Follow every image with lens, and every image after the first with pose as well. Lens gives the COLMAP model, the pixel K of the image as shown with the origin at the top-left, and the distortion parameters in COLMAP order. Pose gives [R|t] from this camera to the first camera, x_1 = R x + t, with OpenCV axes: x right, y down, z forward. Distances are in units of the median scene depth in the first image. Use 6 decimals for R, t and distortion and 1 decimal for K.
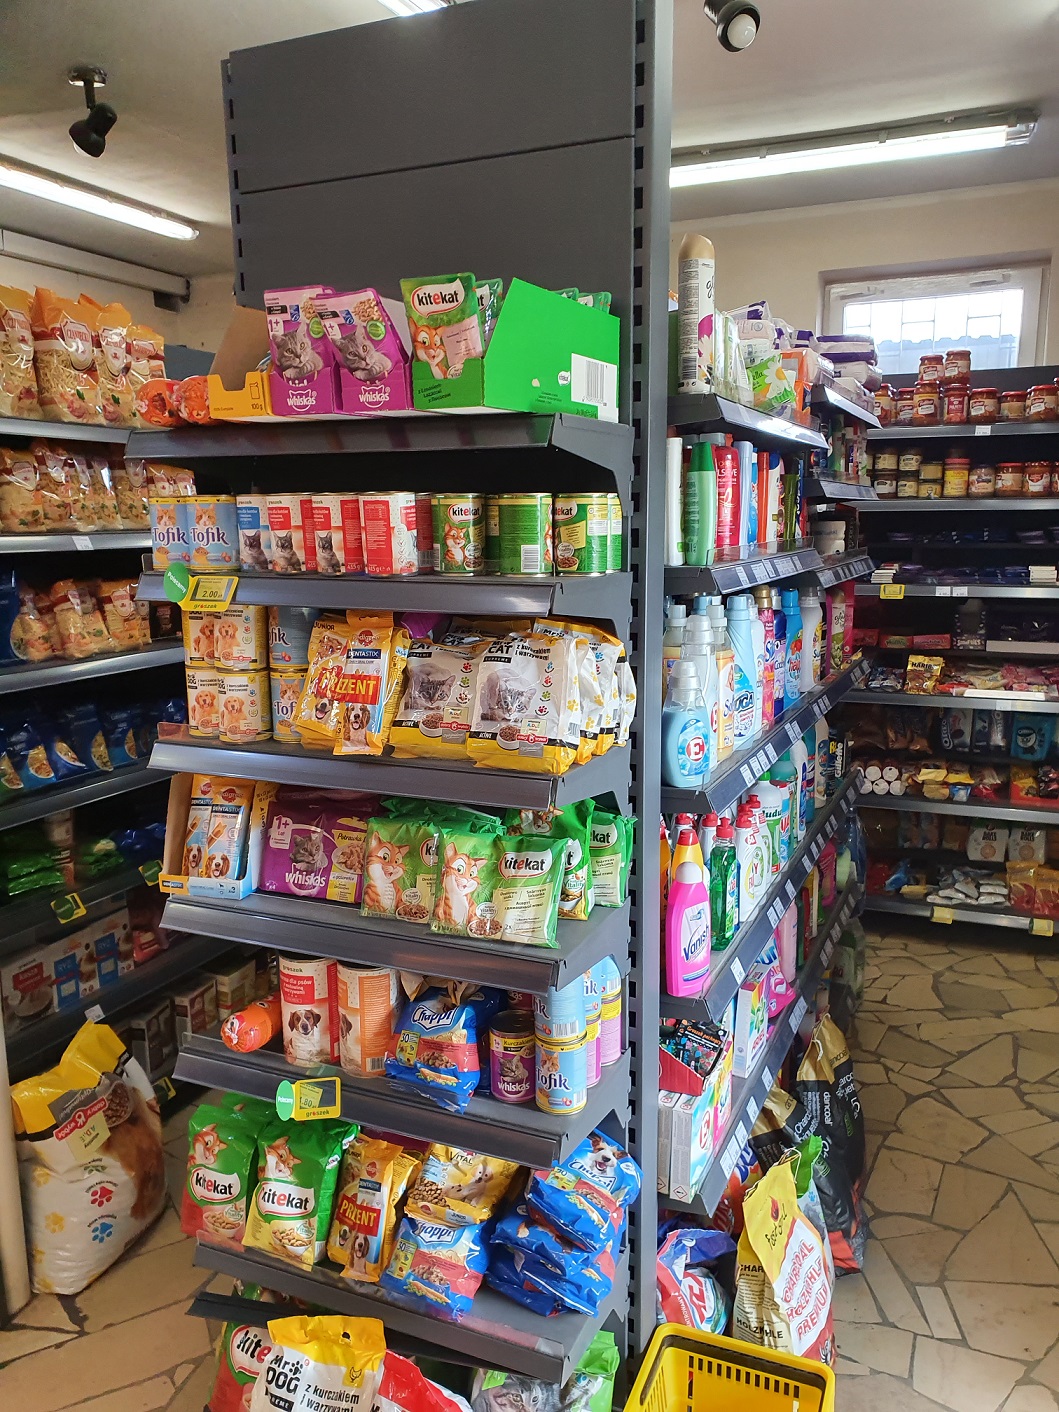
lens RADIAL K [[1104.6, 0, 528.6], [0, 1104.6, 744.1], [0, 0, 1]] dist [0.045562, -0.035017]
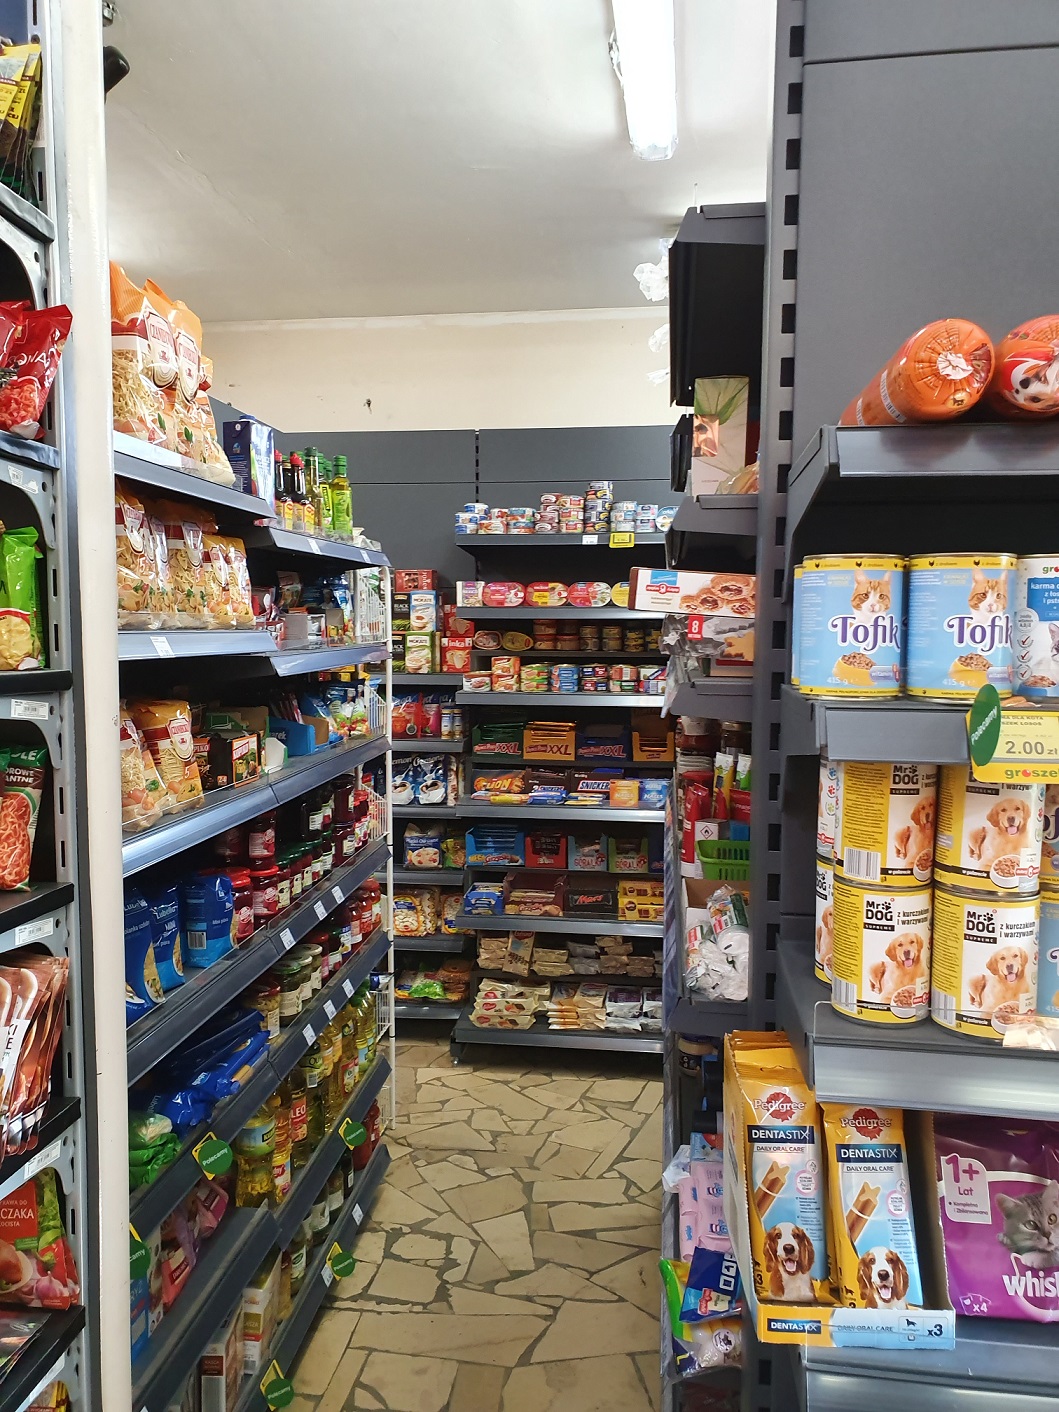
lens RADIAL K [[1095.7, 0, 511.7], [0, 1095.7, 712.4], [0, 0, 1]] dist [0.040625, -0.008472]
pose [[0.961739, -0.008328, 0.273841, -0.588049], [0.042246, 0.992091, -0.118198, -0.093799], [-0.270691, 0.125244, 0.954484, 0.540715]]
